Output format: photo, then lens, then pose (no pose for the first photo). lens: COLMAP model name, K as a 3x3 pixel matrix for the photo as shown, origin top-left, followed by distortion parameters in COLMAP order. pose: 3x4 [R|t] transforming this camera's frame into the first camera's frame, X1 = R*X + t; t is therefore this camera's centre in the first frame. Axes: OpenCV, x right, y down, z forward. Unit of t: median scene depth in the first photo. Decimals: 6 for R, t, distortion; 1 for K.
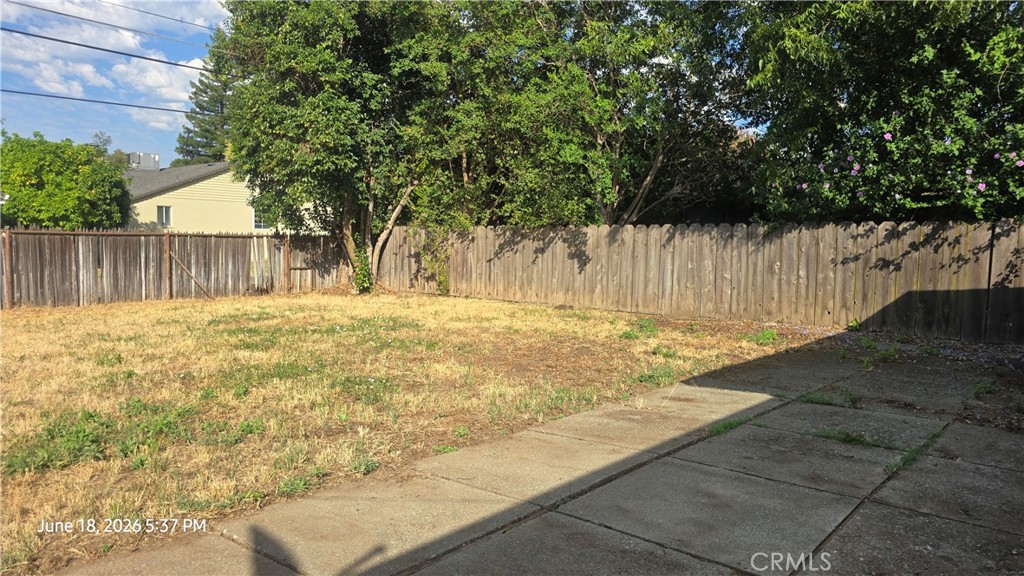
lens RADIAL K [[690.5, 0, 517.9], [0, 690.5, 287.6], [0, 0, 1]] dist [0.049850, -0.048603]
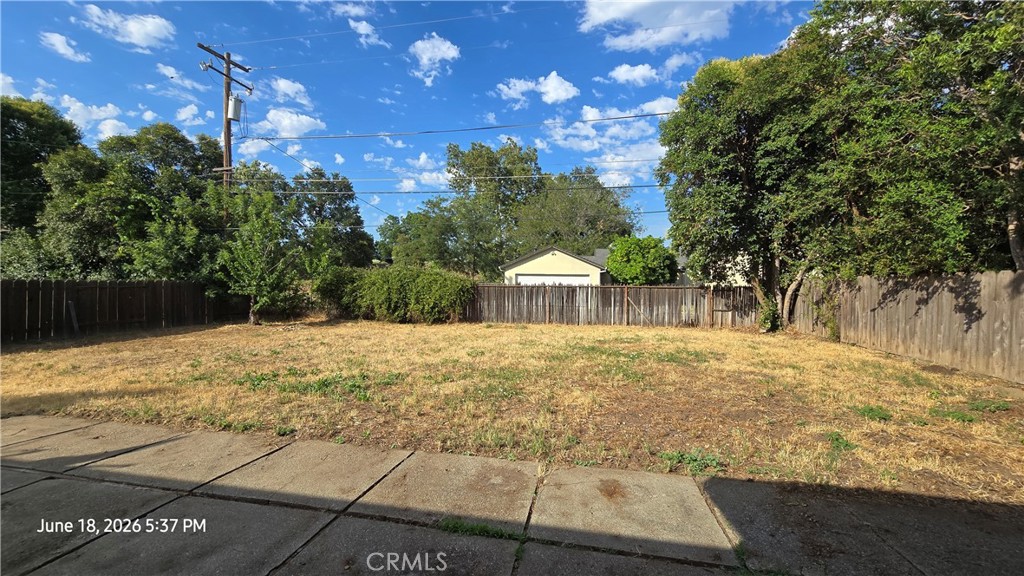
lens RADIAL K [[421.5, 0, 508.2], [0, 421.5, 285.1], [0, 0, 1]] dist [0.000014, 0.000630]
pose [[0.484263, -0.010500, -0.874860, 0.249157], [-0.056583, 0.997459, -0.043291, -0.020330], [0.873091, 0.070467, 0.482438, 0.260236]]
